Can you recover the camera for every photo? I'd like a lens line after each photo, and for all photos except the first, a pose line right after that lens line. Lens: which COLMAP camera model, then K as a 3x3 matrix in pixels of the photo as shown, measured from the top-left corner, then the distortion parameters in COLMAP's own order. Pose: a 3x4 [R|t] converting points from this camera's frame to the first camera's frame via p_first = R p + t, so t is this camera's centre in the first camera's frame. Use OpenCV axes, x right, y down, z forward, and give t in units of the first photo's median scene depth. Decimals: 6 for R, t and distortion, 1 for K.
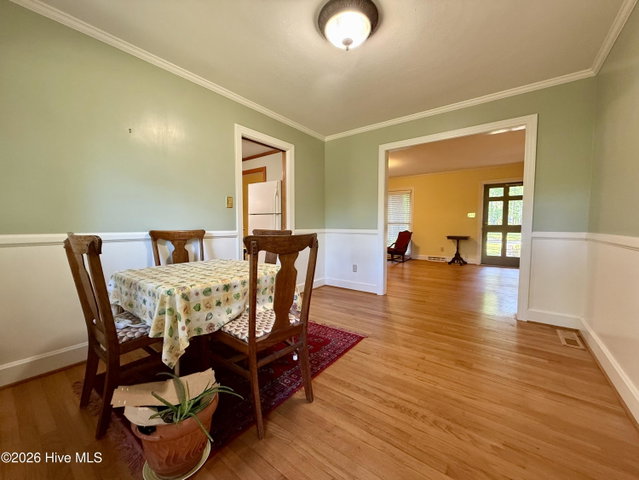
lens RADIAL K [[253.7, 0, 317.3], [0, 253.7, 240.8], [0, 0, 1]] dist [0.000339, -0.000141]
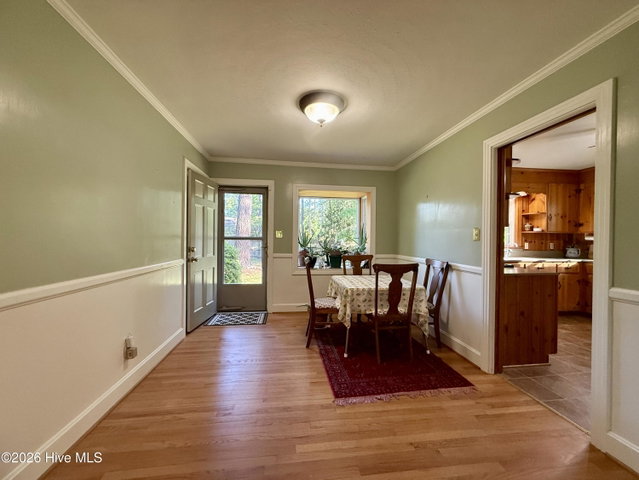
lens RADIAL K [[253.7, 0, 318.4], [0, 253.7, 240.2], [0, 0, 1]] dist [0.000339, -0.000141]
pose [[-0.708867, -0.007790, -0.705299, 0.295319], [-0.058277, 0.997167, 0.047558, -0.062368], [0.702931, 0.074815, -0.707312, 0.548515]]
